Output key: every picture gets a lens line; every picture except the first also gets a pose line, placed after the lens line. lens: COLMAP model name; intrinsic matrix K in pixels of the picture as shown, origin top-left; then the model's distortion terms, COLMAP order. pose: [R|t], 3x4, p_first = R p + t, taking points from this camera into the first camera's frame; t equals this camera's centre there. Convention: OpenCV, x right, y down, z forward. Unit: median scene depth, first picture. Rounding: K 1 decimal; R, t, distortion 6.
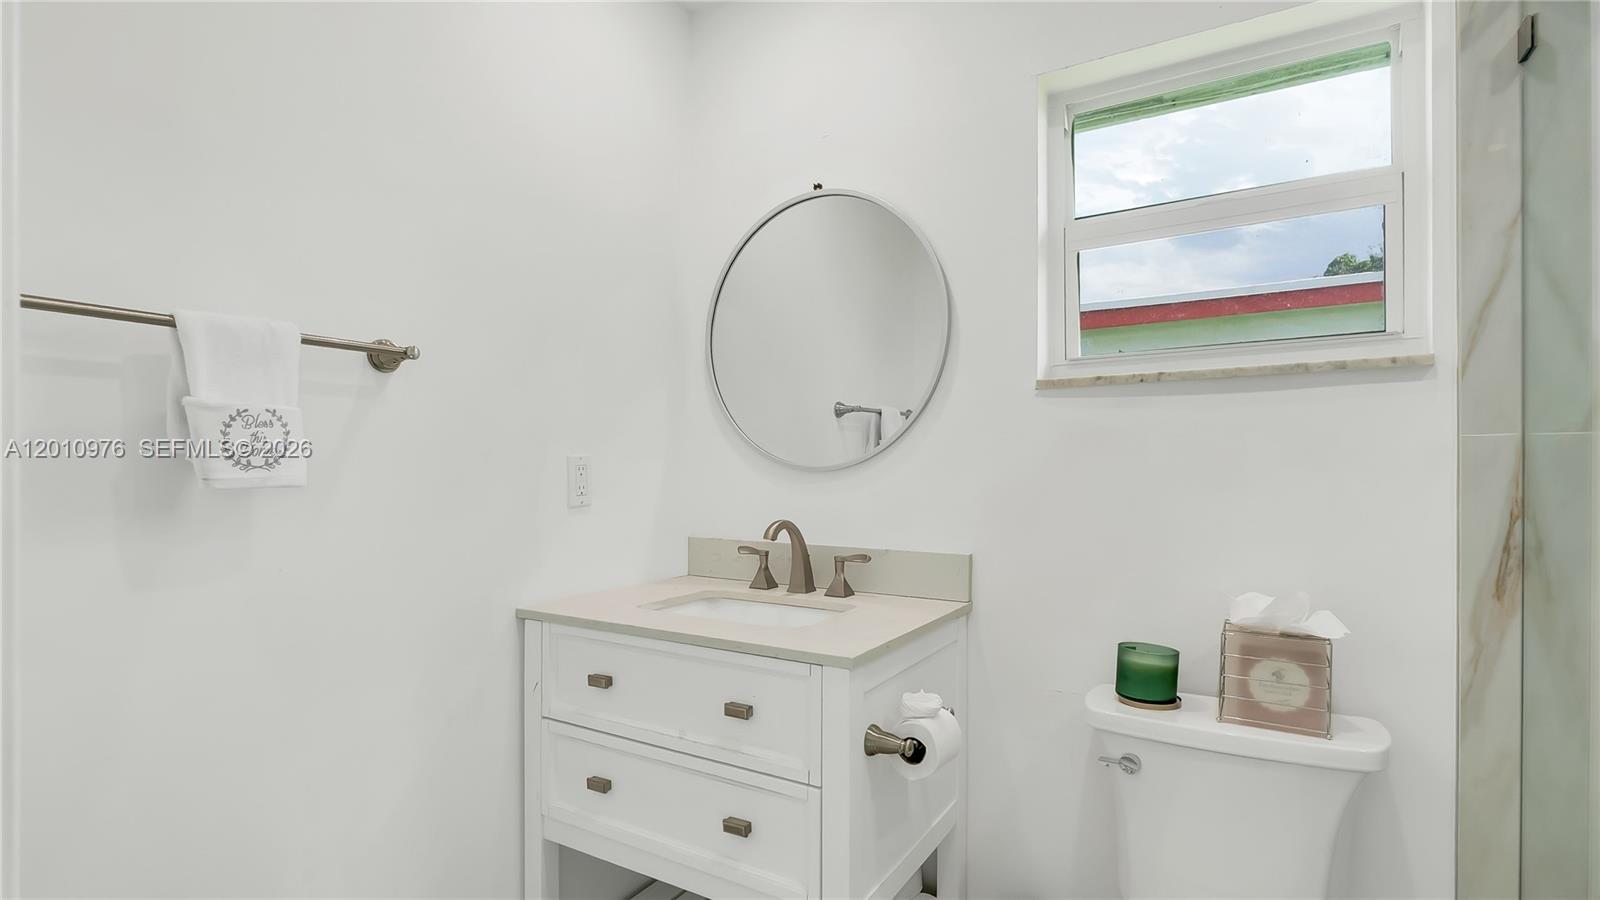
lens RADIAL K [[758.7, 0, 801.2], [0, 758.7, 454.4], [0, 0, 1]] dist [-0.002315, 0.000169]
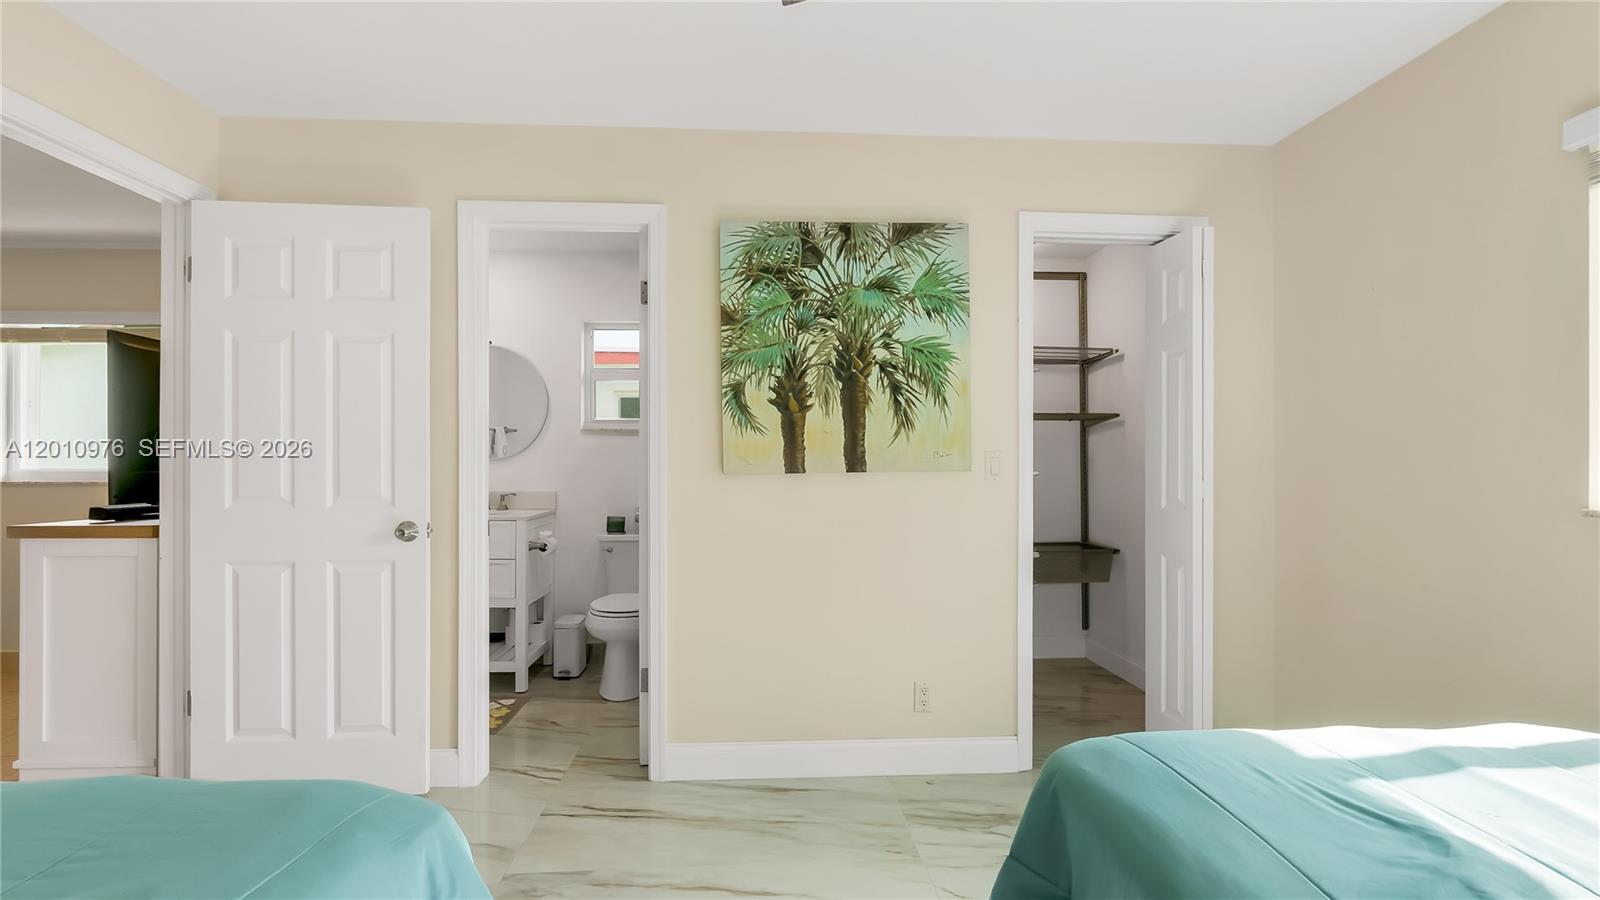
lens RADIAL K [[758.7, 0, 801.2], [0, 758.7, 454.4], [0, 0, 1]] dist [-0.002315, 0.000169]
pose [[0.822295, -0.002601, 0.569055, -0.712205], [-0.005826, 0.999899, 0.012989, -0.047015], [-0.569032, -0.013996, 0.822197, -2.051633]]
